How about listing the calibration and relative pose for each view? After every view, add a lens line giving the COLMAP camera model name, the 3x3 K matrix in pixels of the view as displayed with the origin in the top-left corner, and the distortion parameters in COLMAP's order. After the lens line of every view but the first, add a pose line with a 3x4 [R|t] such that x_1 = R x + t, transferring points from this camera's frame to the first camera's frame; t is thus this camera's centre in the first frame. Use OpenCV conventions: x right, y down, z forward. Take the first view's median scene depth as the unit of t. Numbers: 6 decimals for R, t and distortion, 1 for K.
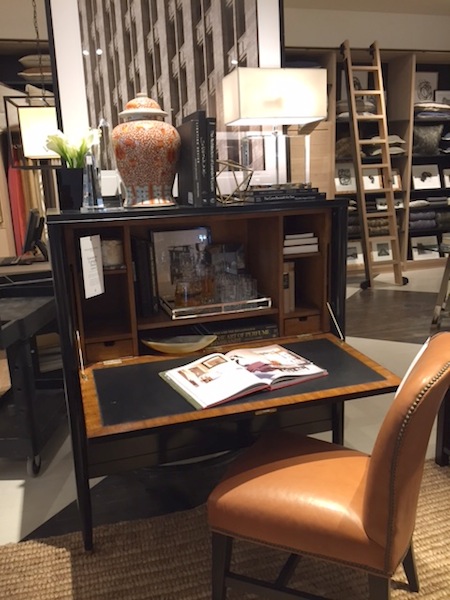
lens RADIAL K [[515.9, 0, 225.0], [0, 515.9, 300.7], [0, 0, 1]] dist [0.002304, 0.004299]
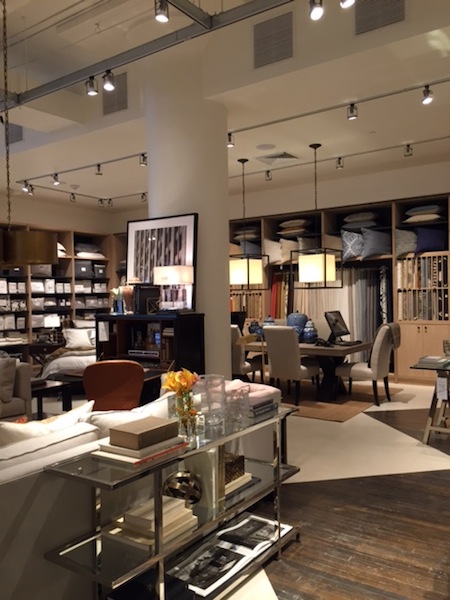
lens RADIAL K [[515.9, 0, 225.3], [0, 515.9, 299.6], [0, 0, 1]] dist [0.002304, 0.004299]
pose [[0.617017, 0.037426, -0.786059, 2.215845], [-0.183149, 0.978270, -0.097185, -0.068707], [0.765341, 0.203931, 0.610464, -0.340035]]
